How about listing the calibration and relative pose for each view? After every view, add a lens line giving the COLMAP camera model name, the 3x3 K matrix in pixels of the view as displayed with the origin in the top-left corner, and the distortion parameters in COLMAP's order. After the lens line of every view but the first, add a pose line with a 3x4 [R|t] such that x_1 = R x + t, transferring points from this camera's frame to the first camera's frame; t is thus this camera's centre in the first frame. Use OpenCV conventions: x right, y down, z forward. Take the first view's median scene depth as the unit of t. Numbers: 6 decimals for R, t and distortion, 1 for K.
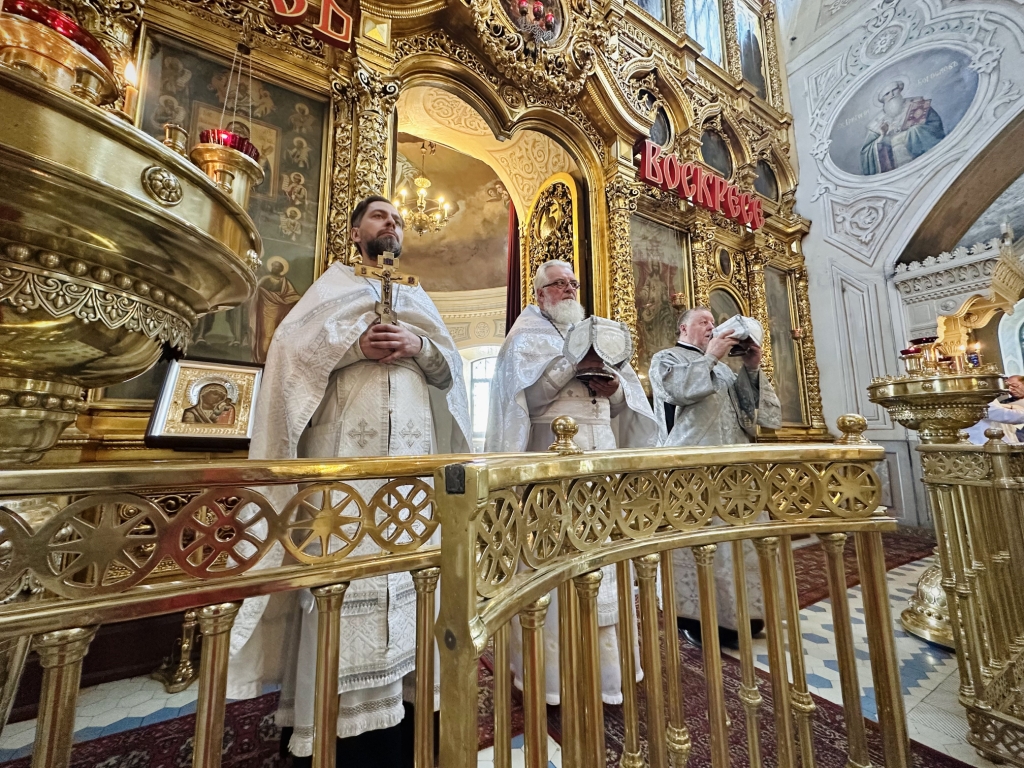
lens RADIAL K [[406.7, 0, 512.6], [0, 406.7, 381.7], [0, 0, 1]] dist [-0.018125, 0.000440]
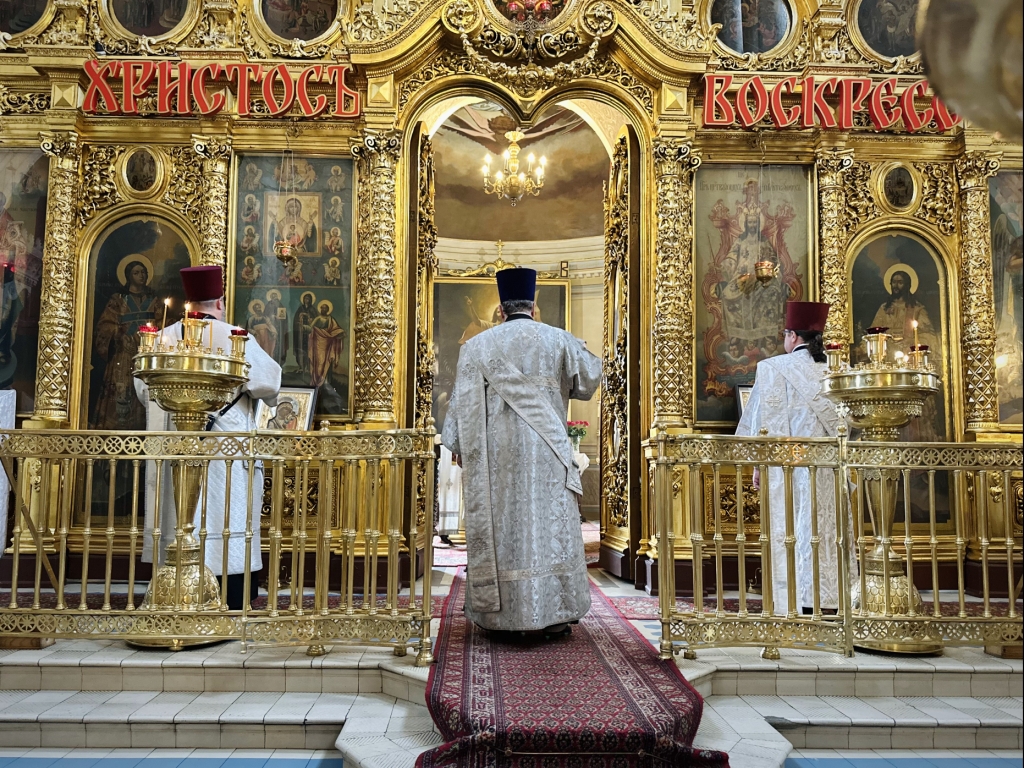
lens RADIAL K [[727.3, 0, 488.6], [0, 727.3, 412.7], [0, 0, 1]] dist [-0.005167, -0.019491]
pose [[0.877724, -0.021651, -0.478677, 0.547830], [0.054374, 0.997026, 0.054606, -0.028201], [0.476072, -0.073956, 0.876291, -0.452556]]
